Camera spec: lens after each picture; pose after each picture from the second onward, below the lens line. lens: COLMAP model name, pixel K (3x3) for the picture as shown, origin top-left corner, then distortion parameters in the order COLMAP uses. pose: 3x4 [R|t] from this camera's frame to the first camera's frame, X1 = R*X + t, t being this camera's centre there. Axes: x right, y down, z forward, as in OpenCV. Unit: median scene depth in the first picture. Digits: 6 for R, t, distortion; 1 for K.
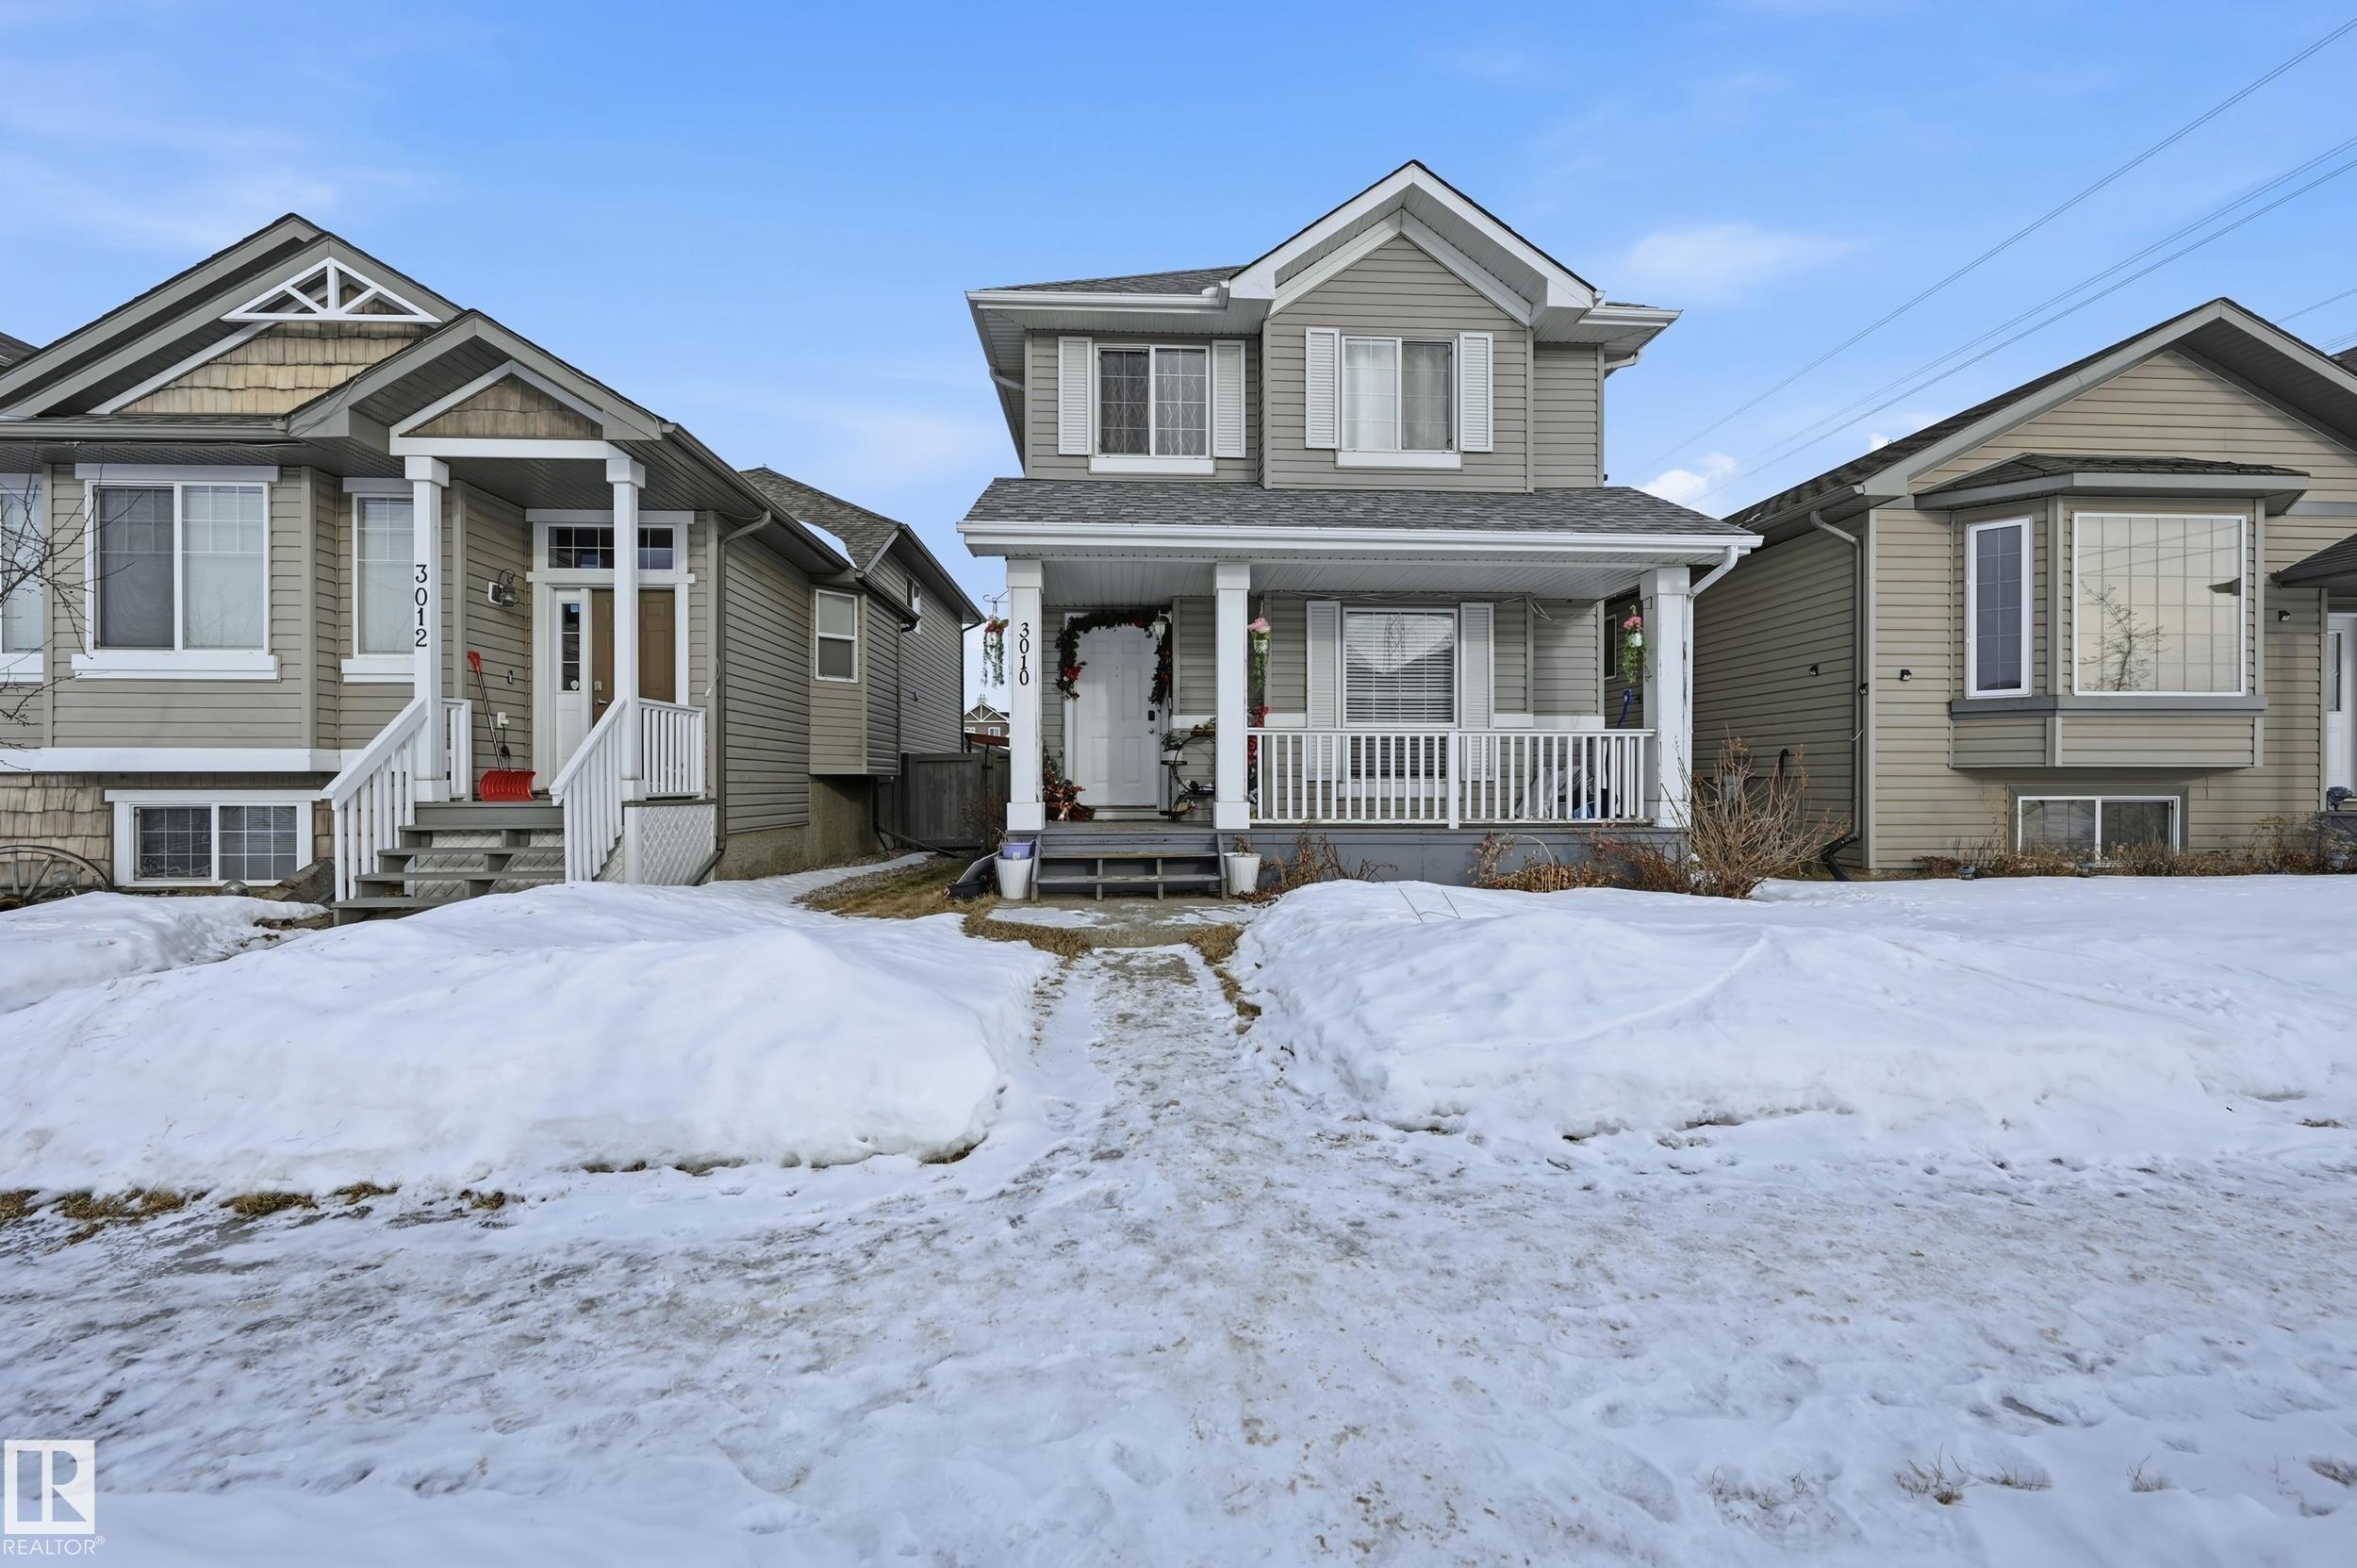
lens RADIAL K [[939.6, 0, 1172.0], [0, 939.6, 783.5], [0, 0, 1]] dist [0.000762, 0.000738]
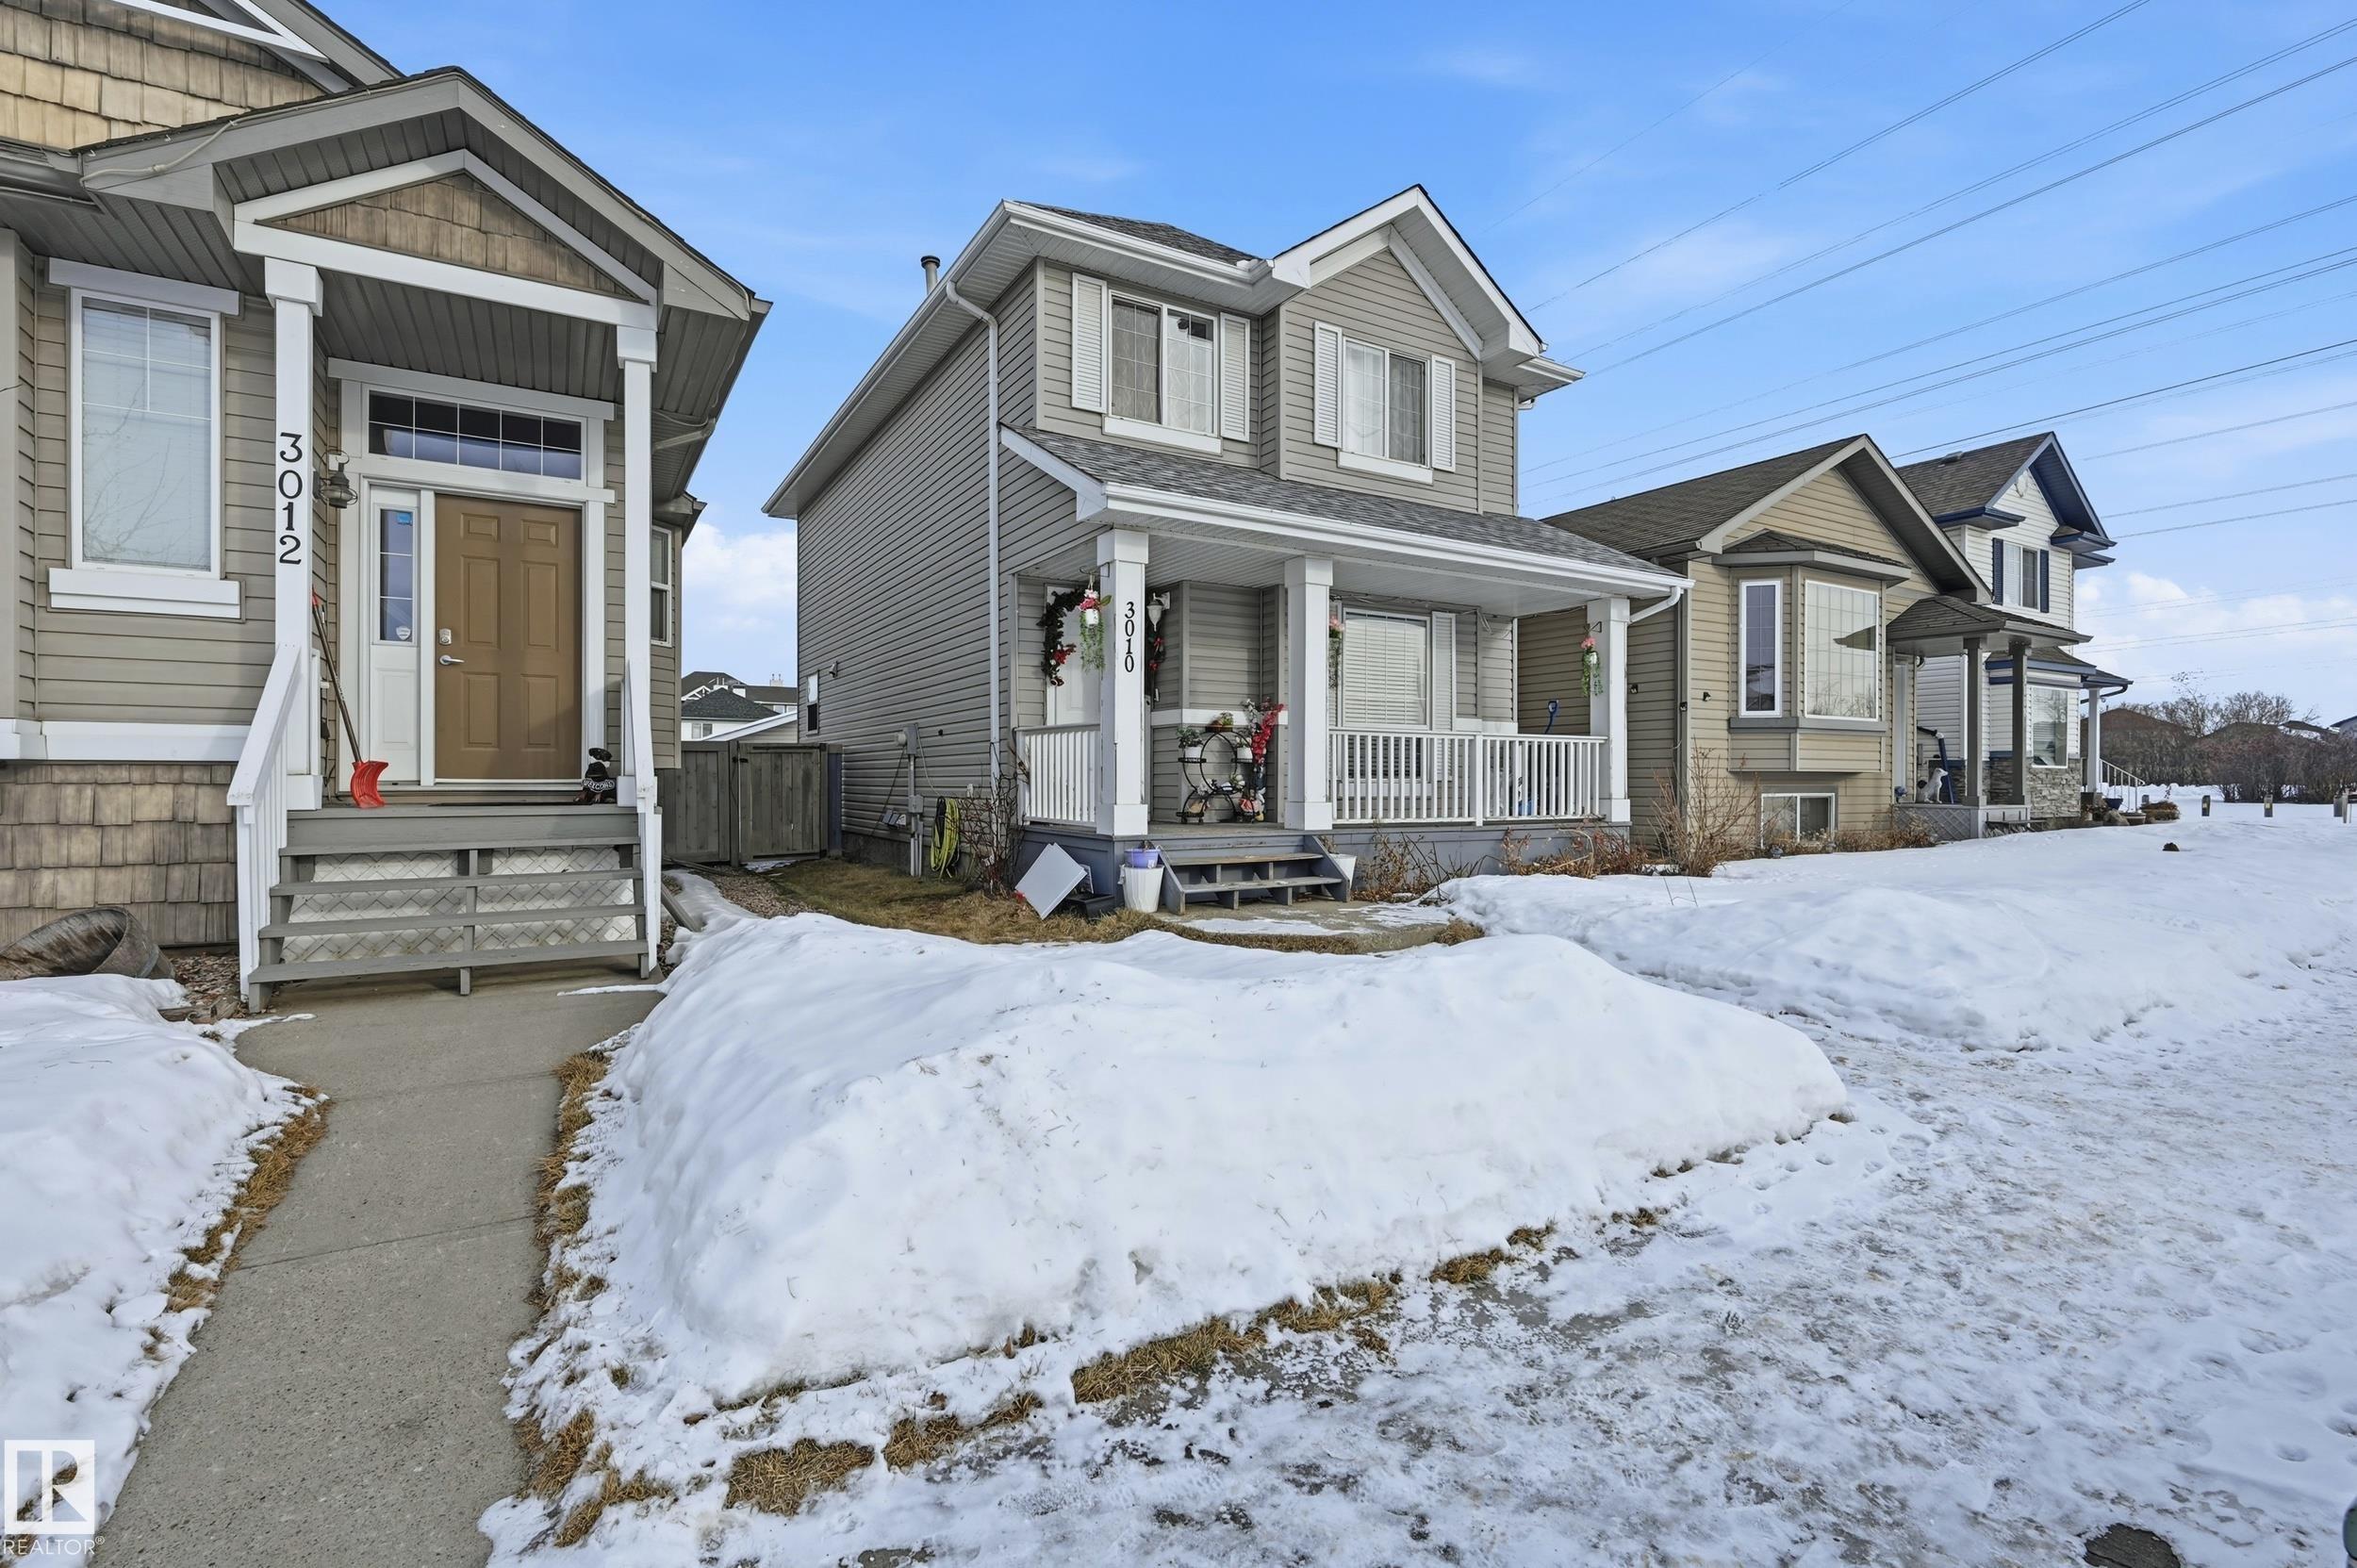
lens RADIAL K [[1076.6, 0, 1147.9], [0, 1076.6, 776.8], [0, 0, 1]] dist [0.004204, -0.001314]
pose [[0.885770, 0.004526, 0.464103, -0.536515], [-0.003042, 0.999988, -0.003946, -0.001441], [-0.464115, 0.002084, 0.885772, 0.079989]]
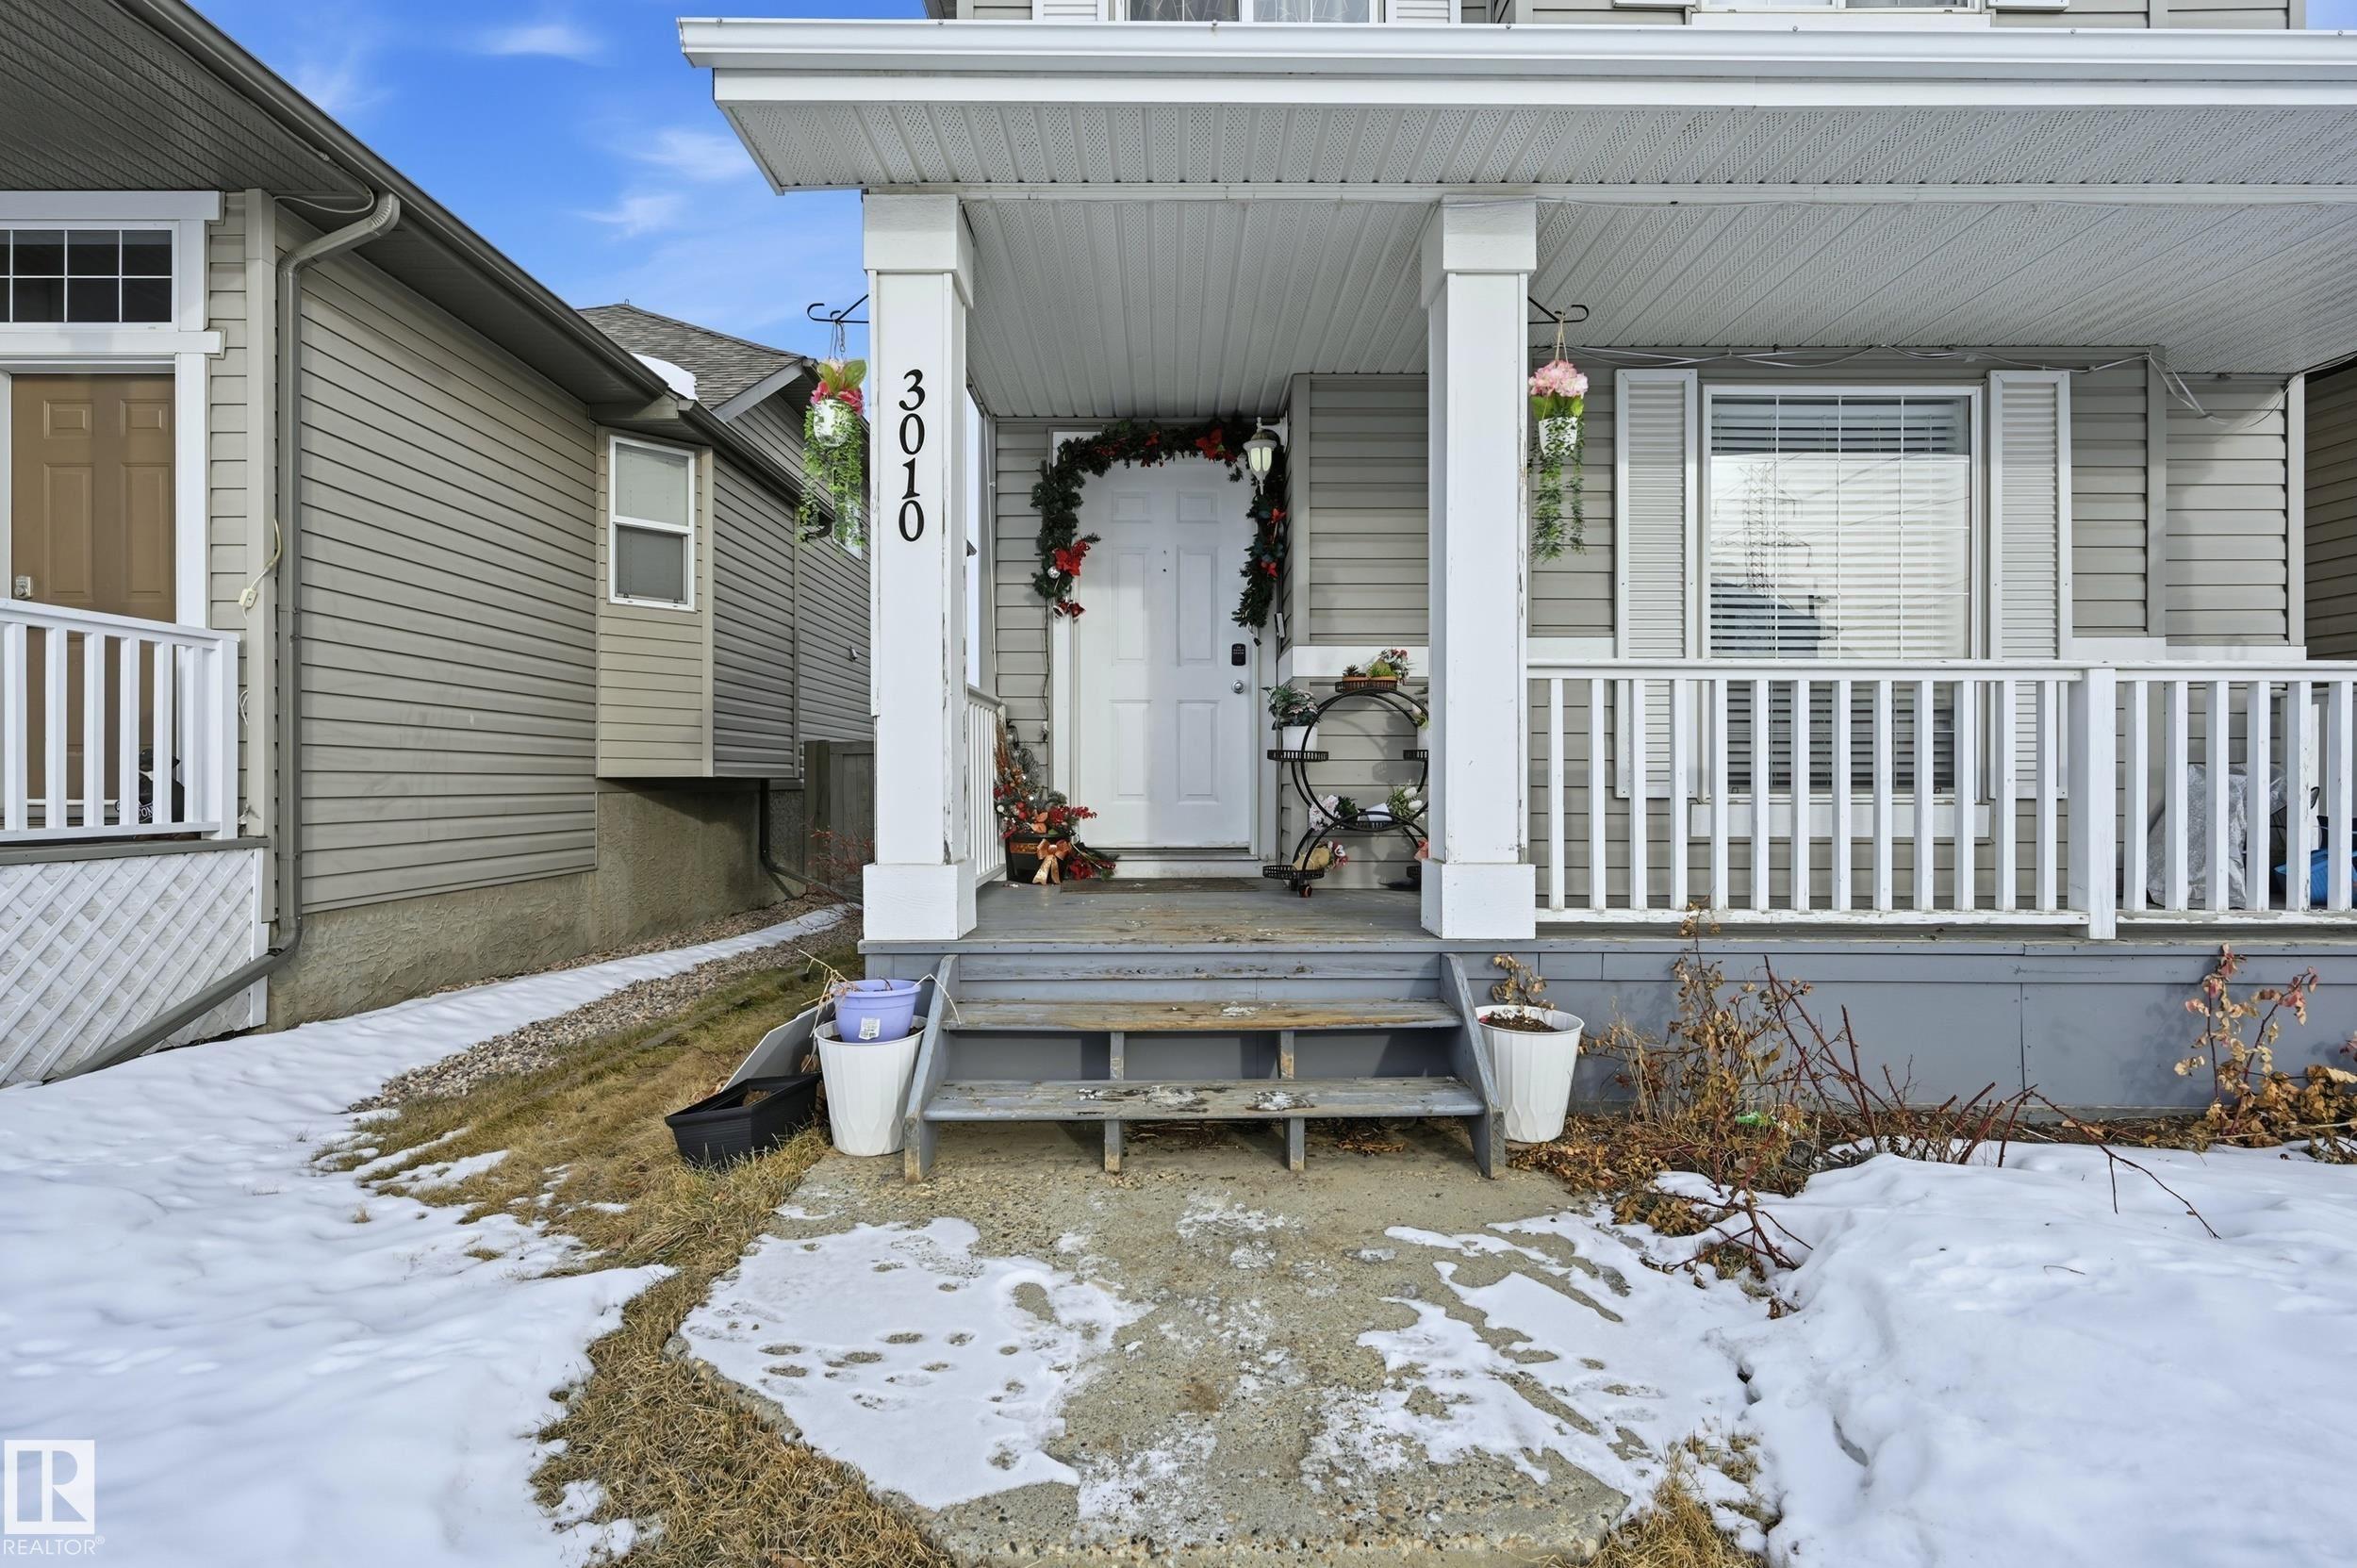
lens RADIAL K [[1076.6, 0, 1188.4], [0, 1076.6, 784.7], [0, 0, 1]] dist [0.004204, -0.001314]
pose [[0.999388, 0.000711, -0.034960, -0.031223], [-0.000610, 0.999996, 0.002875, -0.010125], [0.034962, -0.002852, 0.999385, 0.512243]]
